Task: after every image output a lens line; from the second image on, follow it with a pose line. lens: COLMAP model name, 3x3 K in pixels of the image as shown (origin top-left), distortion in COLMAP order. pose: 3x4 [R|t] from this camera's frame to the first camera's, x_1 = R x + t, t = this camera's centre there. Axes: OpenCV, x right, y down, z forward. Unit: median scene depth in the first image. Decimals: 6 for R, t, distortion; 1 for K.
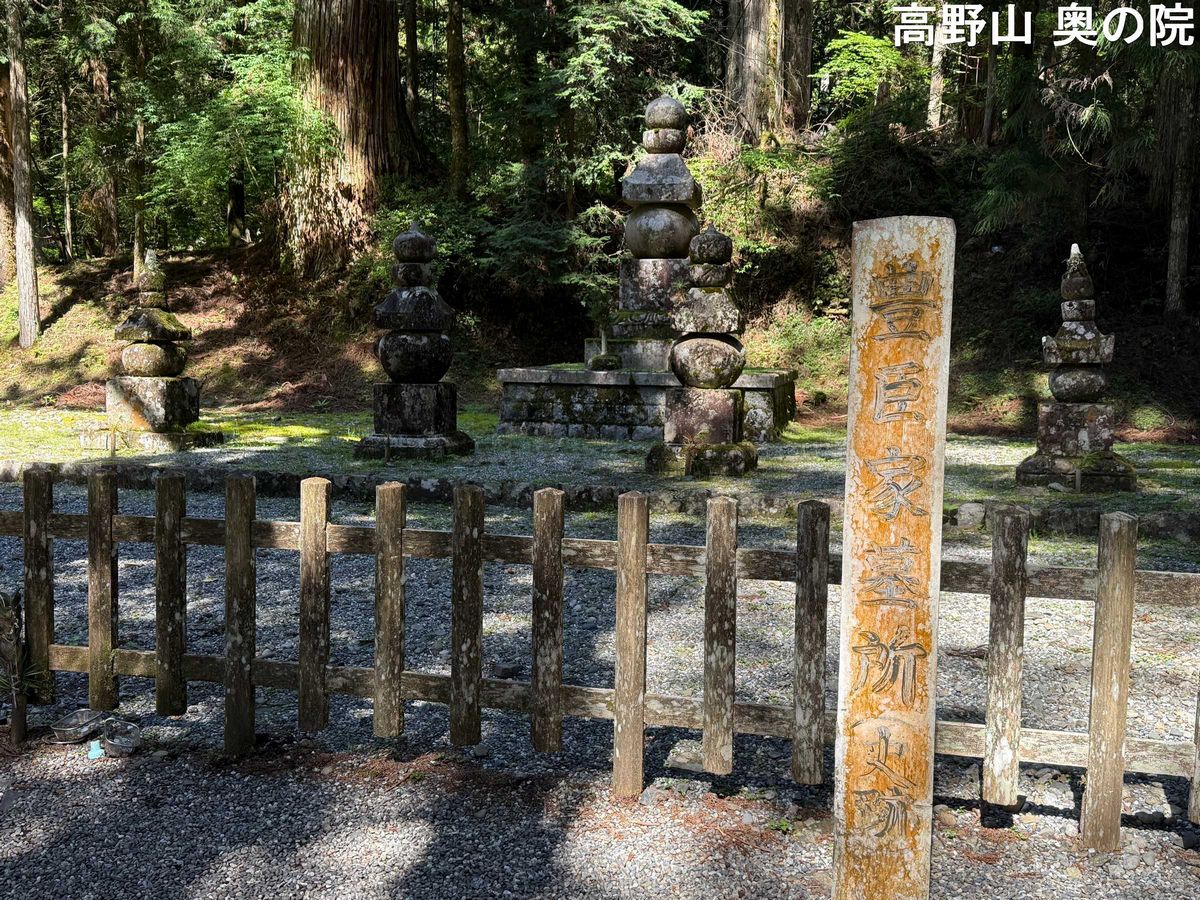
lens RADIAL K [[1174.1, 0, 602.9], [0, 1174.1, 487.0], [0, 0, 1]] dist [0.148408, -0.188041]
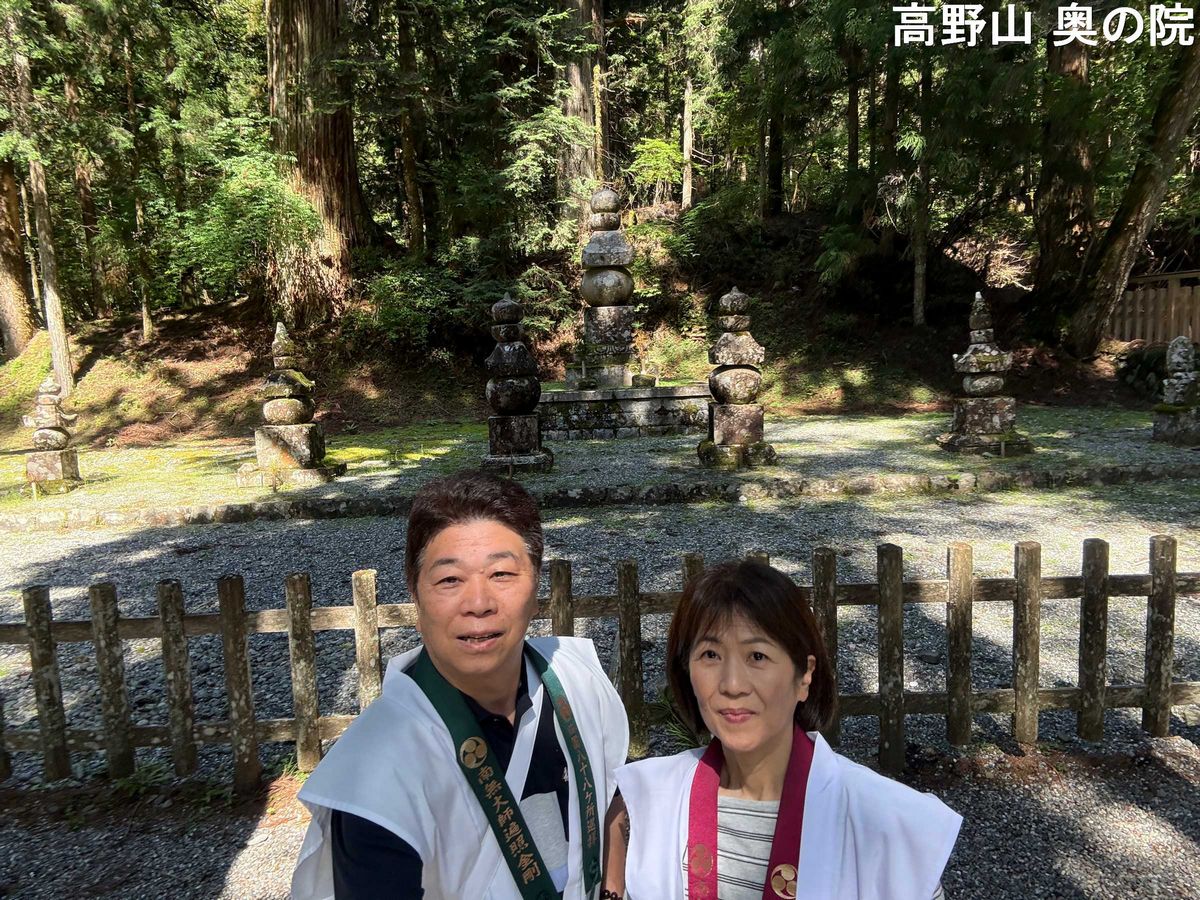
lens RADIAL K [[804.9, 0, 591.8], [0, 804.9, 468.7], [0, 0, 1]] dist [0.095438, -0.084140]
pose [[0.966213, -0.092166, 0.240701, -0.197080], [0.085254, 0.995596, 0.038994, -0.036488], [-0.243235, -0.017155, 0.969816, 0.066764]]
